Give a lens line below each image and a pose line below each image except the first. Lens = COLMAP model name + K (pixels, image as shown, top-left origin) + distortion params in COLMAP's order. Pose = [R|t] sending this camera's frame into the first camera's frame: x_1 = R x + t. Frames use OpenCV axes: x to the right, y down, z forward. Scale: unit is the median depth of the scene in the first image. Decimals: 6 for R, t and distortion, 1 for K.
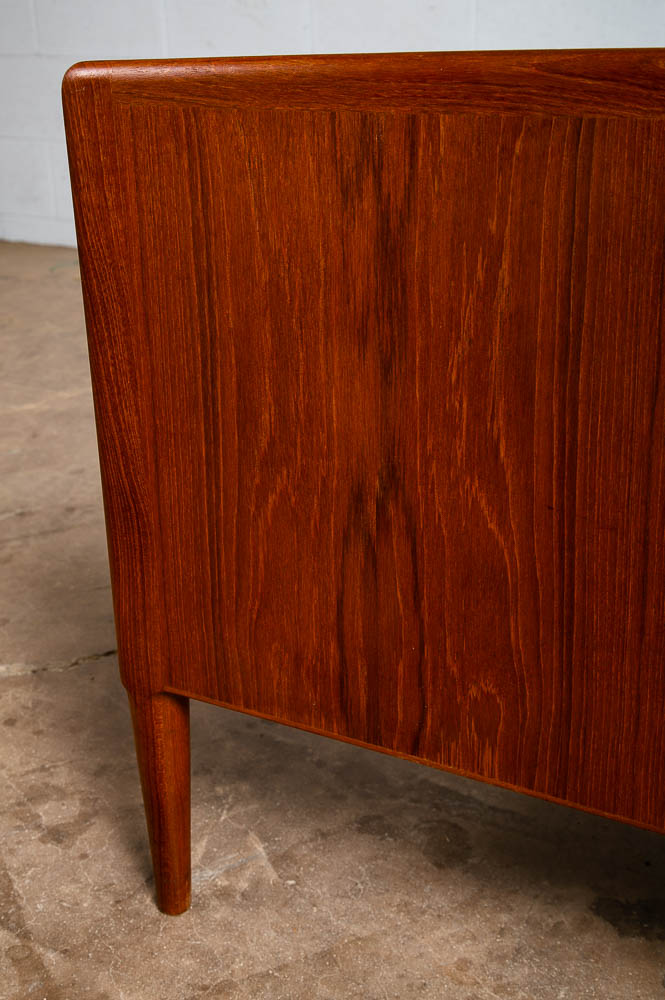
lens RADIAL K [[1322.4, 0, 335.2], [0, 1322.4, 497.6], [0, 0, 1]] dist [0.078256, 0.000000]
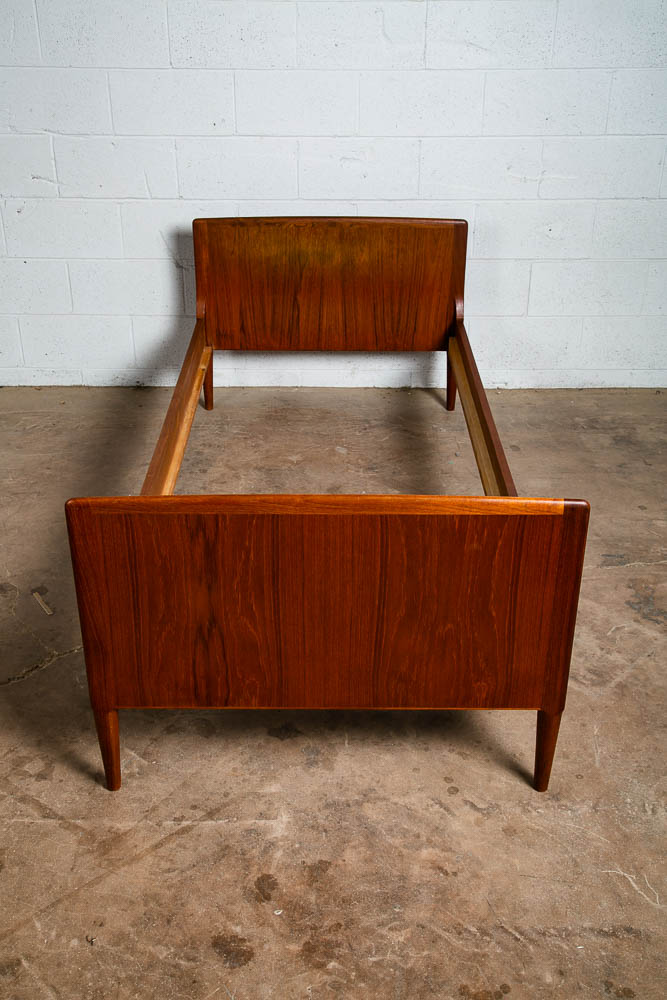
lens RADIAL K [[1051.6, 0, 325.4], [0, 1051.6, 509.3], [0, 0, 1]] dist [0.019779, 0.000000]
pose [[0.860259, -0.212793, 0.463328, -0.737079], [0.151017, 0.974309, 0.167080, -0.581430], [-0.486978, -0.073761, 0.870294, -1.064780]]
